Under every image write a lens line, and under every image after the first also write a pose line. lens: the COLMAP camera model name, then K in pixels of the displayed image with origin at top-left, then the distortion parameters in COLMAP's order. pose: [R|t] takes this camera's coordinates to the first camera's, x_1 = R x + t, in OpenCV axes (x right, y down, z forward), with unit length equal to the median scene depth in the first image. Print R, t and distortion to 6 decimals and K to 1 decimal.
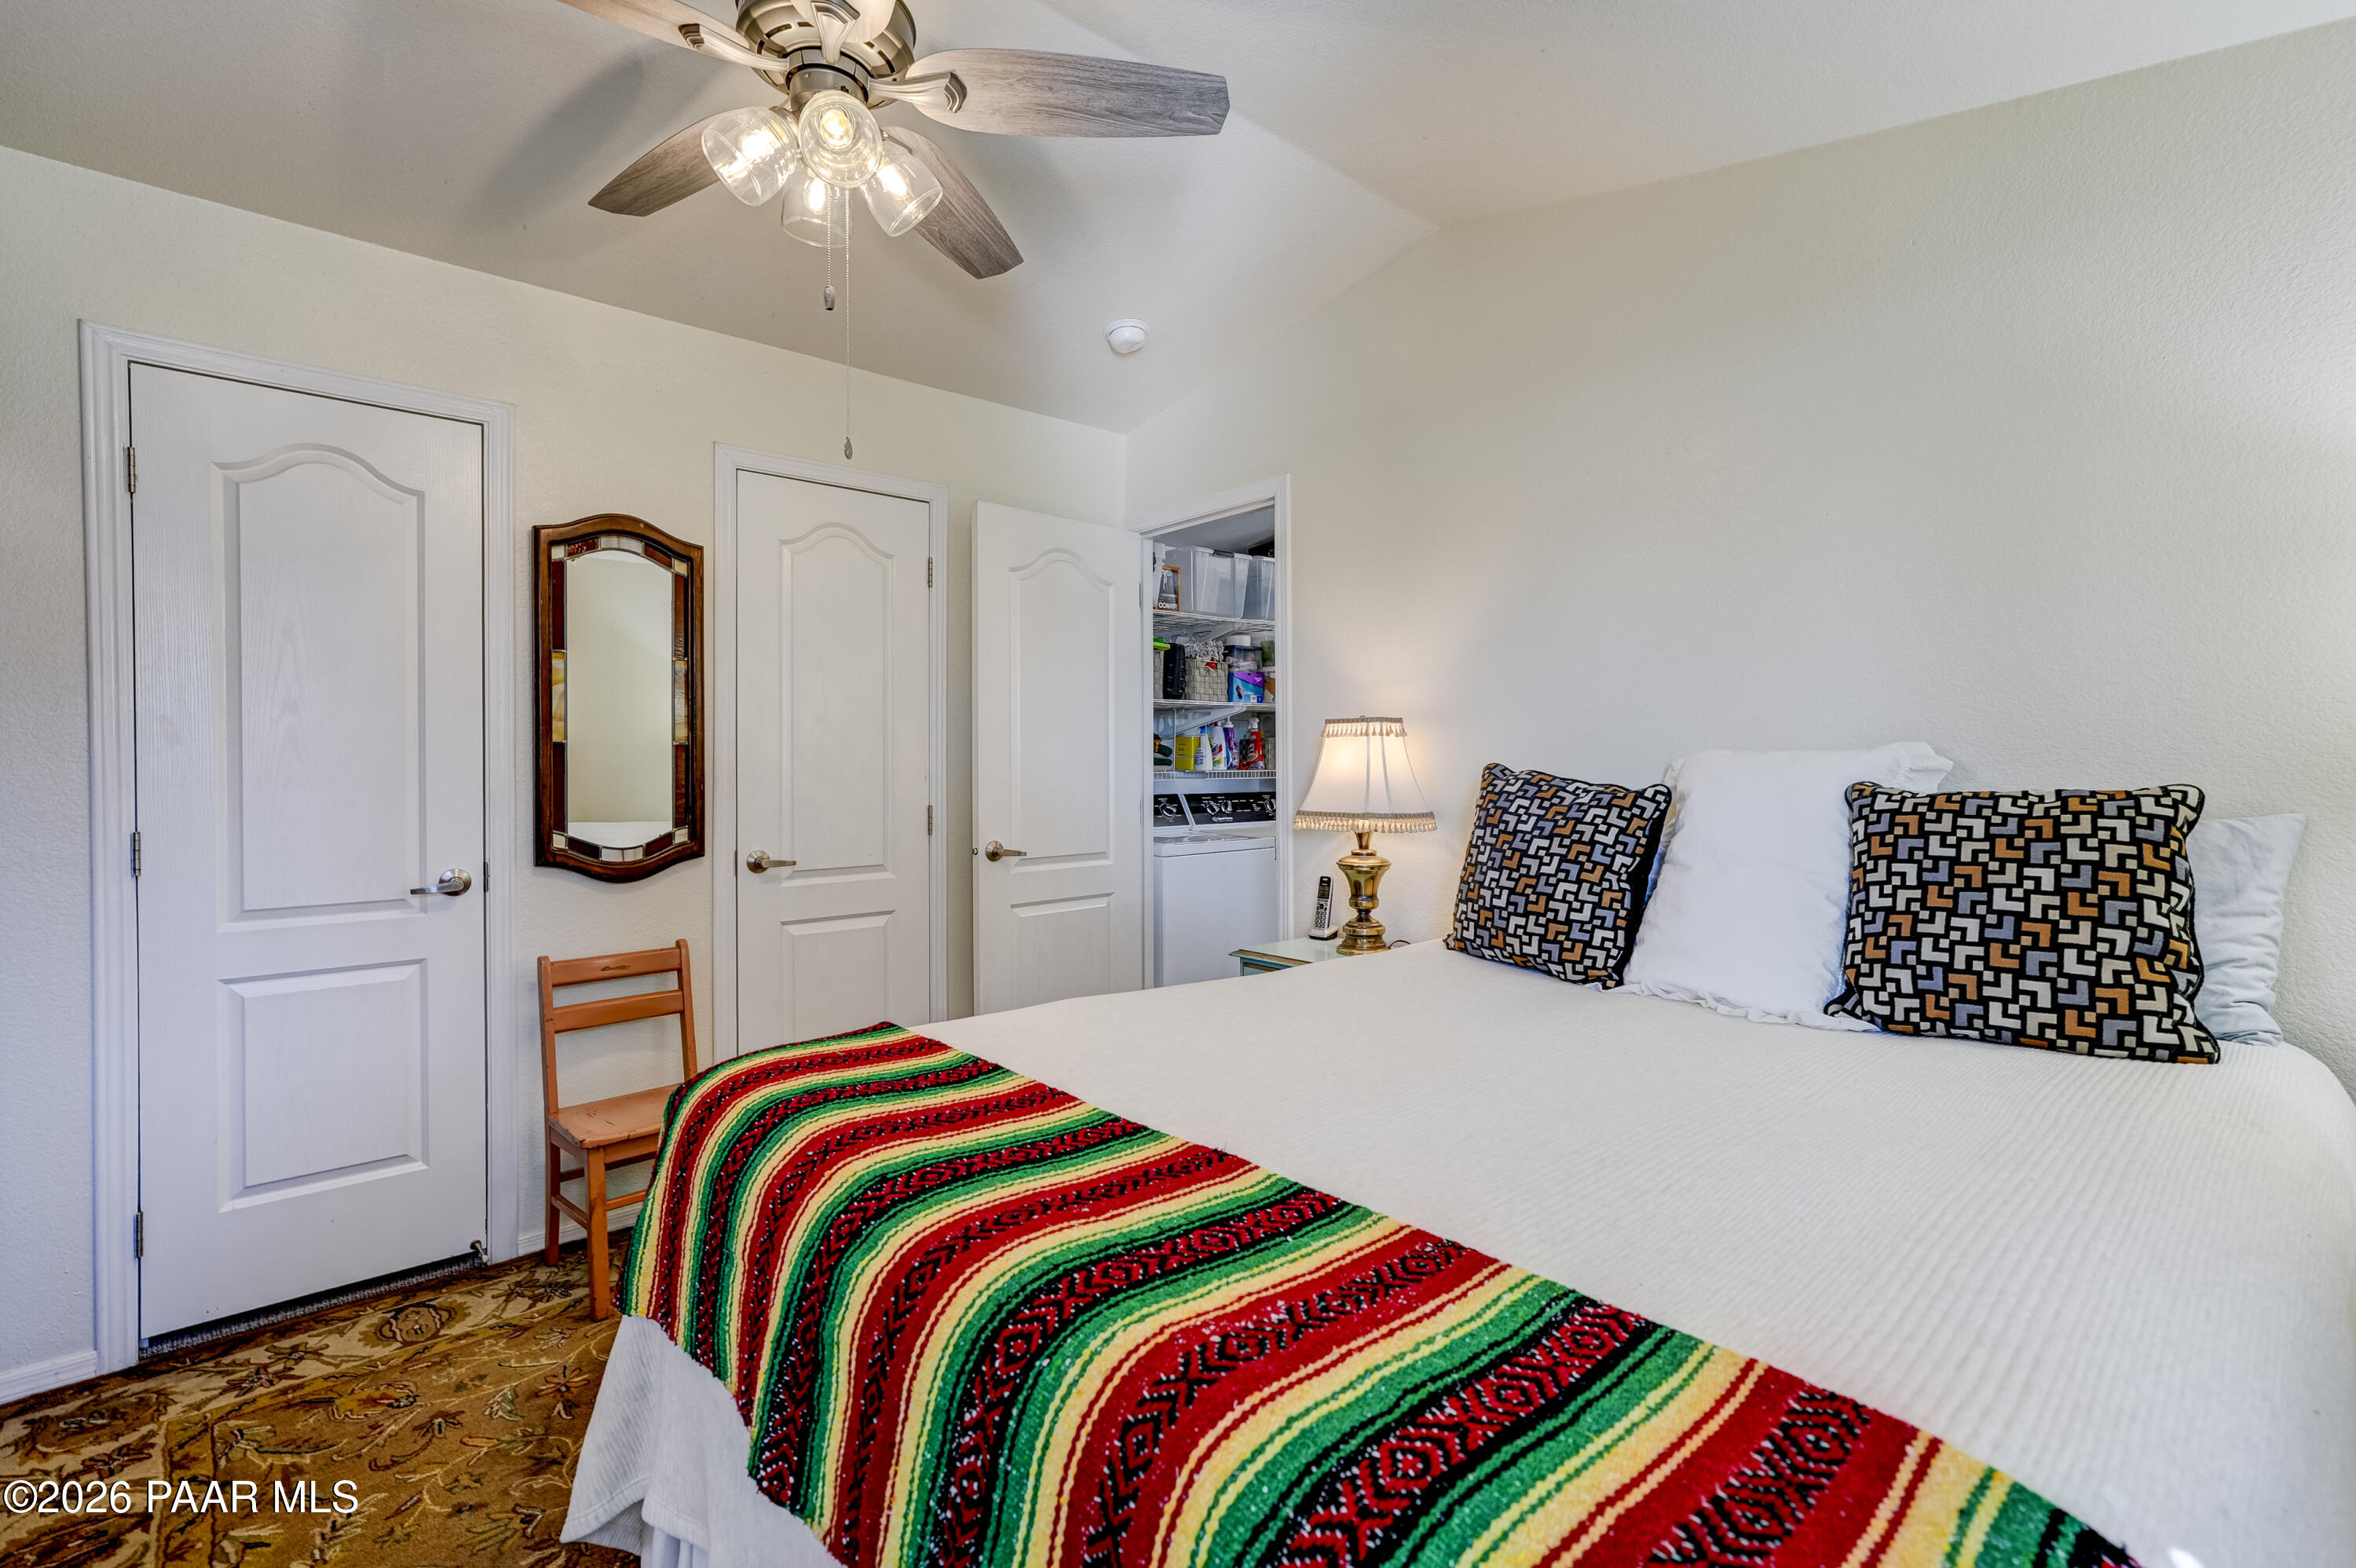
lens RADIAL K [[1091.7, 0, 1170.6], [0, 1091.7, 779.5], [0, 0, 1]] dist [0.002501, 0.001769]
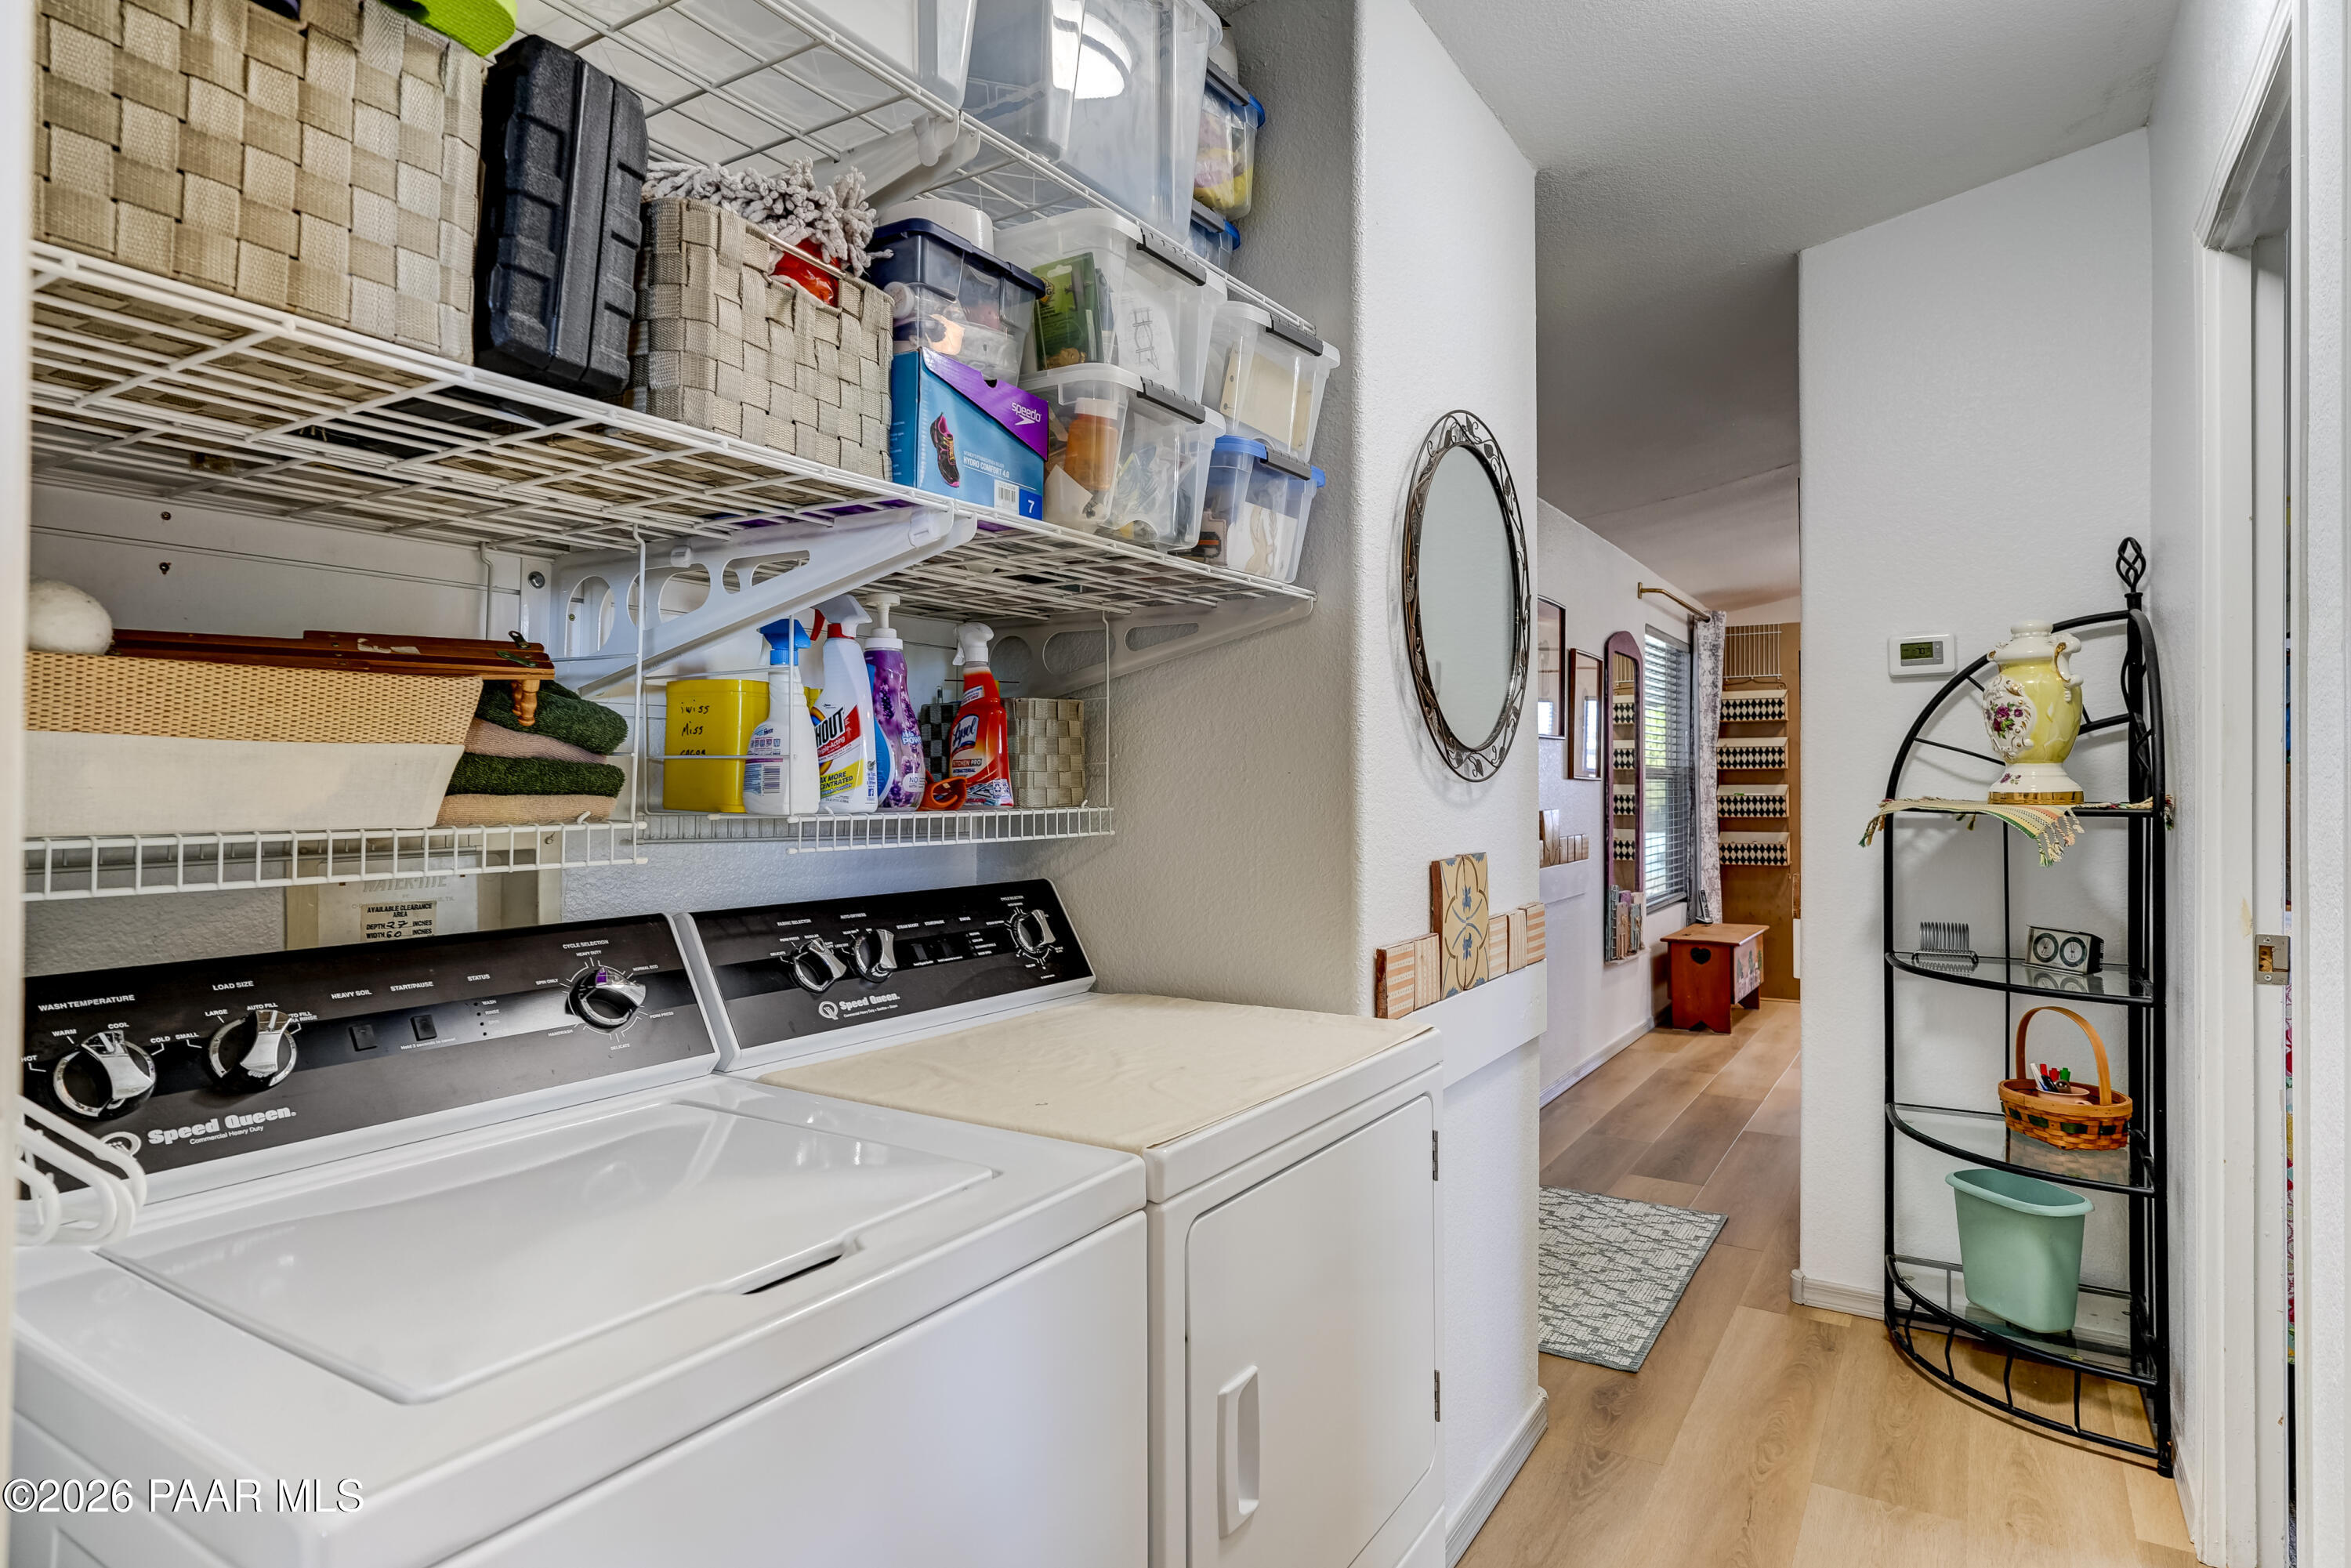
lens RADIAL K [[1315.0, 0, 1178.5], [0, 1315.0, 765.1], [0, 0, 1]] dist [0.004484, 0.001077]
pose [[0.957641, 0.005932, 0.287905, 0.030506], [0.004606, 0.999344, -0.035911, -0.008409], [-0.287929, 0.035716, 0.956985, 0.690200]]
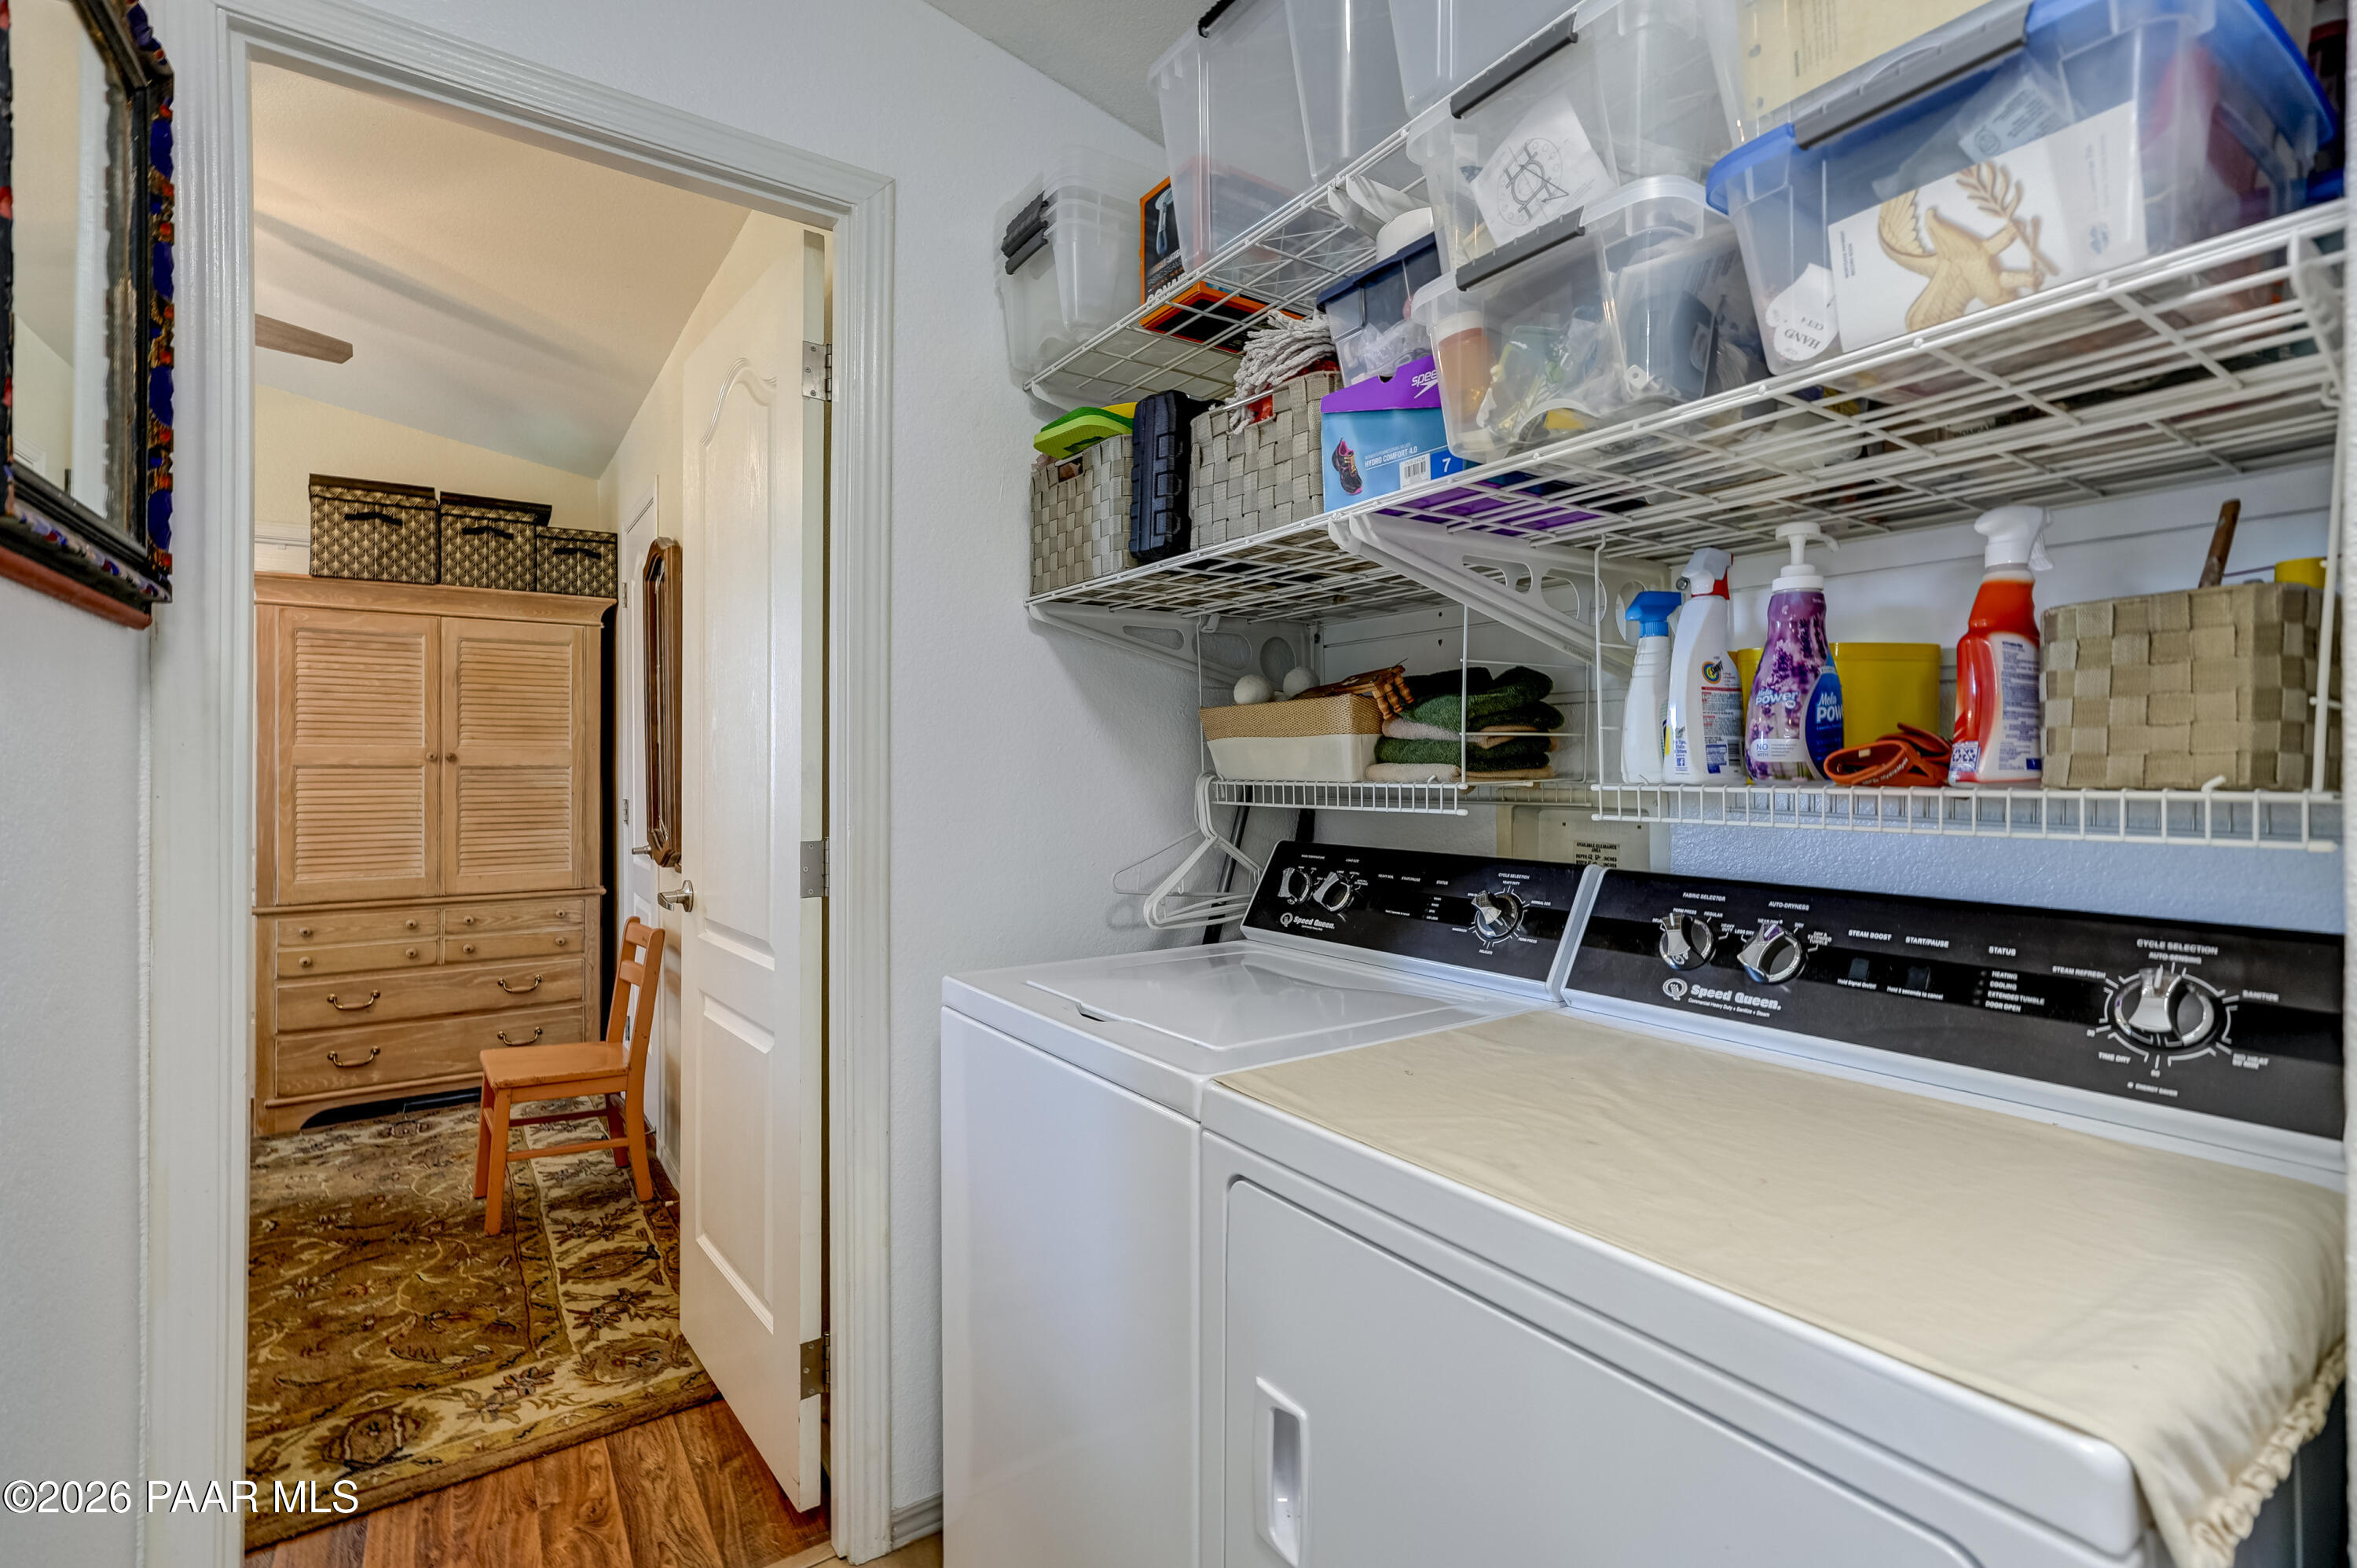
lens RADIAL K [[1092.2, 0, 1171.1], [0, 1092.2, 779.4], [0, 0, 1]] dist [0.002501, 0.001769]
pose [[-0.115869, 0.013958, -0.993166, 0.307670], [-0.017686, 0.999714, 0.016113, -0.011750], [0.993107, 0.019432, -0.115589, 0.933061]]
